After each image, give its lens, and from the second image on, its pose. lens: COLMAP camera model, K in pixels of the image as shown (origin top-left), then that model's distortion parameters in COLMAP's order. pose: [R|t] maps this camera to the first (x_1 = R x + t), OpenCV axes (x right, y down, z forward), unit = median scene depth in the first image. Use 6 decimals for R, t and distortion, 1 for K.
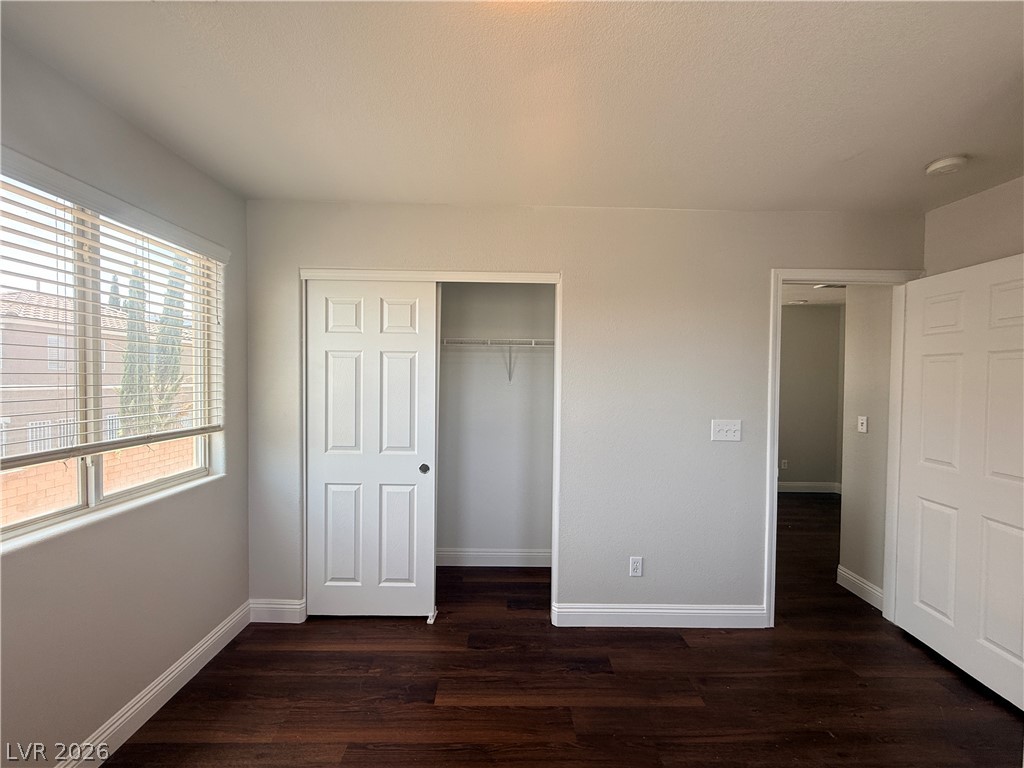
lens RADIAL K [[414.1, 0, 508.9], [0, 414.1, 386.1], [0, 0, 1]] dist [0.001160, 0.000556]
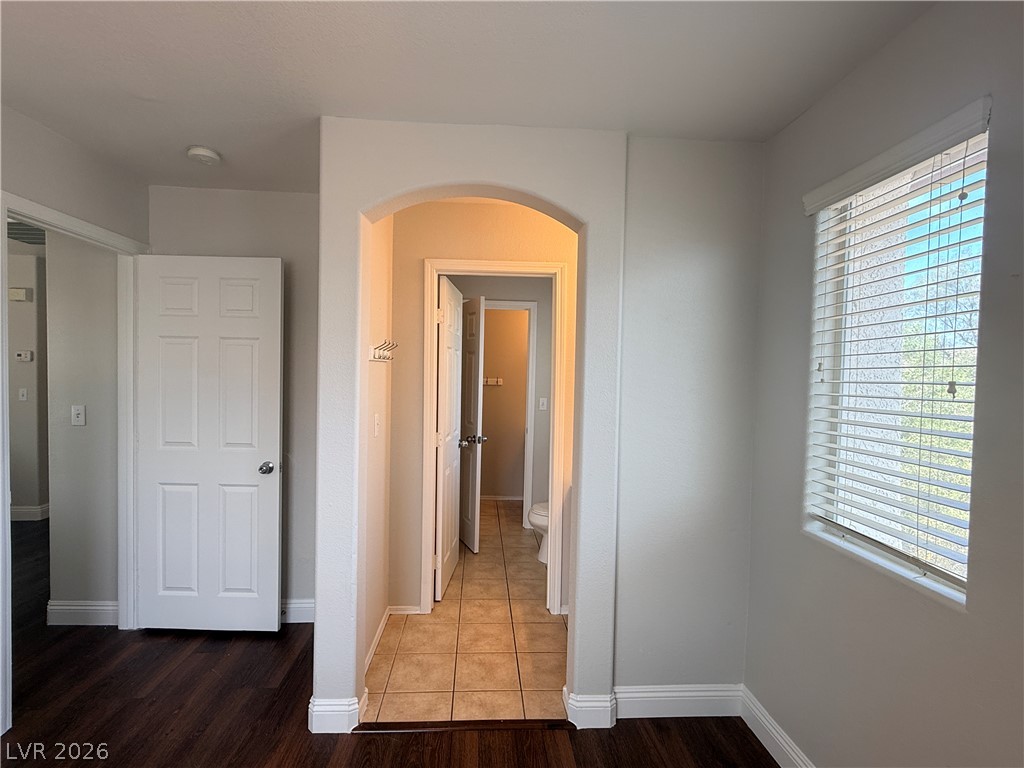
lens RADIAL K [[505.4, 0, 506.9], [0, 505.4, 387.3], [0, 0, 1]] dist [-0.002223, -0.000487]
pose [[-0.060060, -0.035640, 0.997558, -0.208181], [0.001876, 0.999357, 0.035817, 0.003558], [-0.998193, 0.004022, -0.059955, 0.249169]]
